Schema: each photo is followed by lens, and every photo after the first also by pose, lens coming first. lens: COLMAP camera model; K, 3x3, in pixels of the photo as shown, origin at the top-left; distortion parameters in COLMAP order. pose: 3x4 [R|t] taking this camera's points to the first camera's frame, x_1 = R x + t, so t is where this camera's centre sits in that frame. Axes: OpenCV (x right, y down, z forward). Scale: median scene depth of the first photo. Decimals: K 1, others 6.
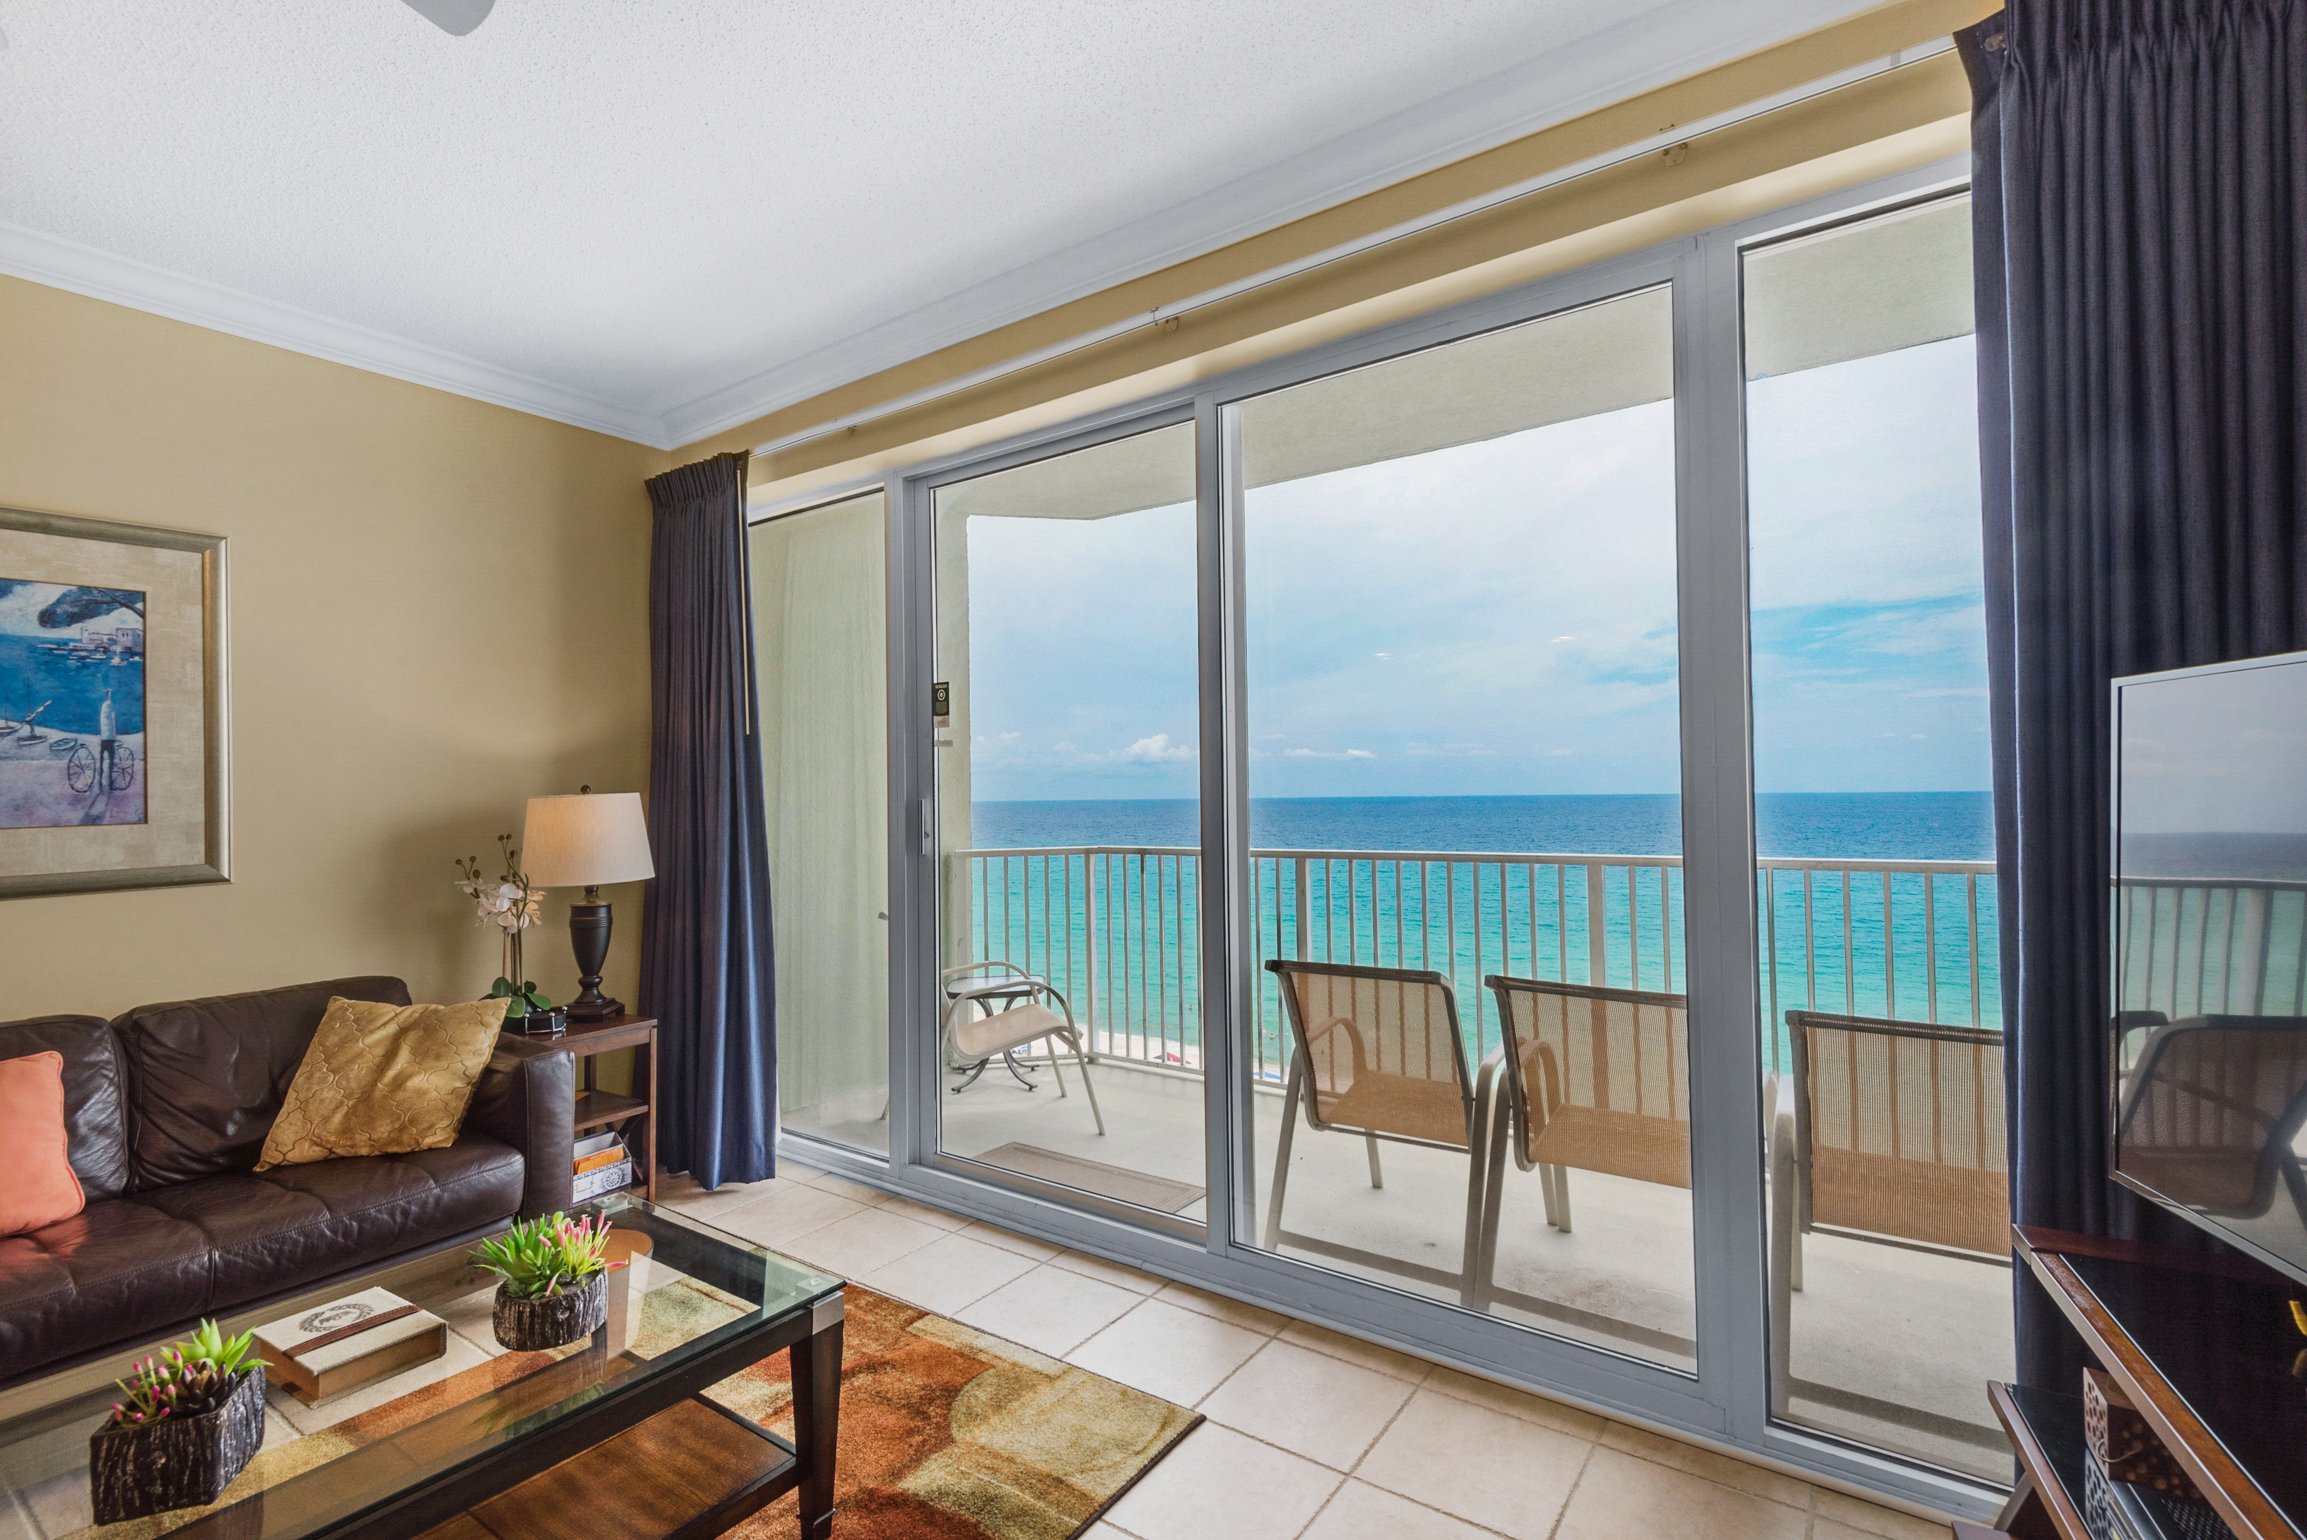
lens RADIAL K [[1038.7, 0, 1153.5], [0, 1038.7, 770.0], [0, 0, 1]] dist [0.000341, -0.000195]
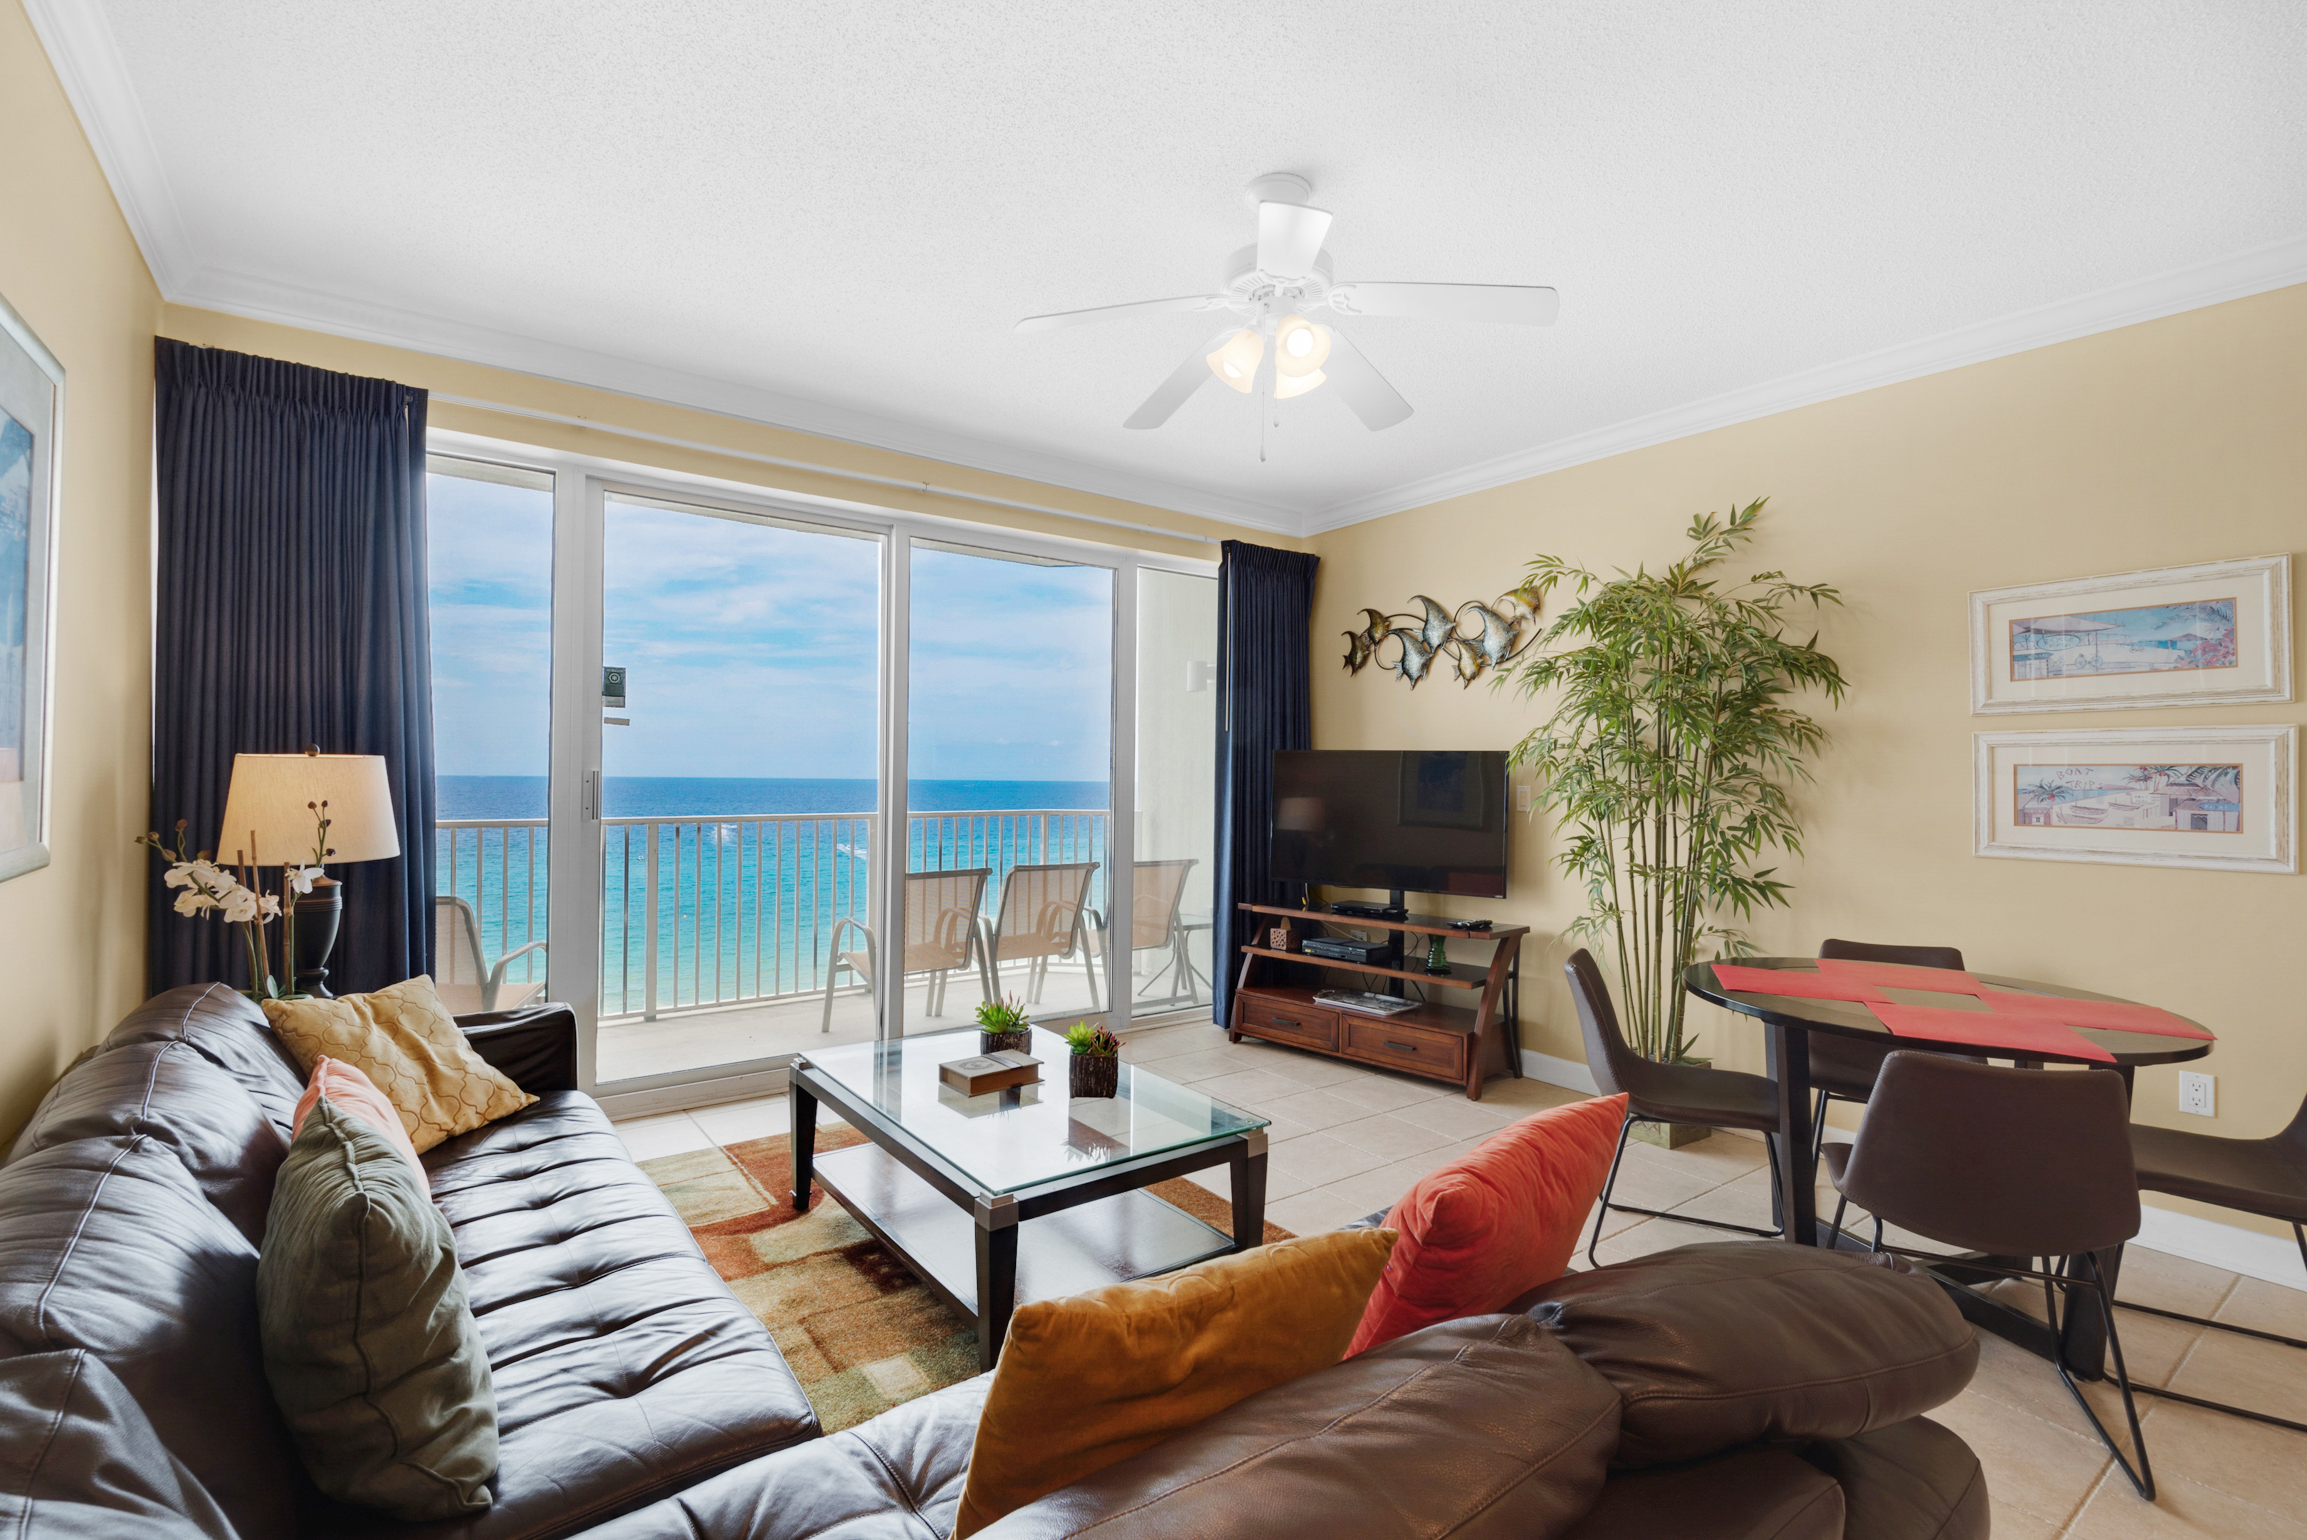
lens RADIAL K [[1038.7, 0, 1153.5], [0, 1038.7, 770.0], [0, 0, 1]] dist [0.000341, -0.000195]
pose [[0.324370, 0.032368, 0.945376, -1.090922], [-0.043402, 0.998871, -0.019308, 0.023603], [-0.944934, -0.034768, 0.325408, 0.072783]]
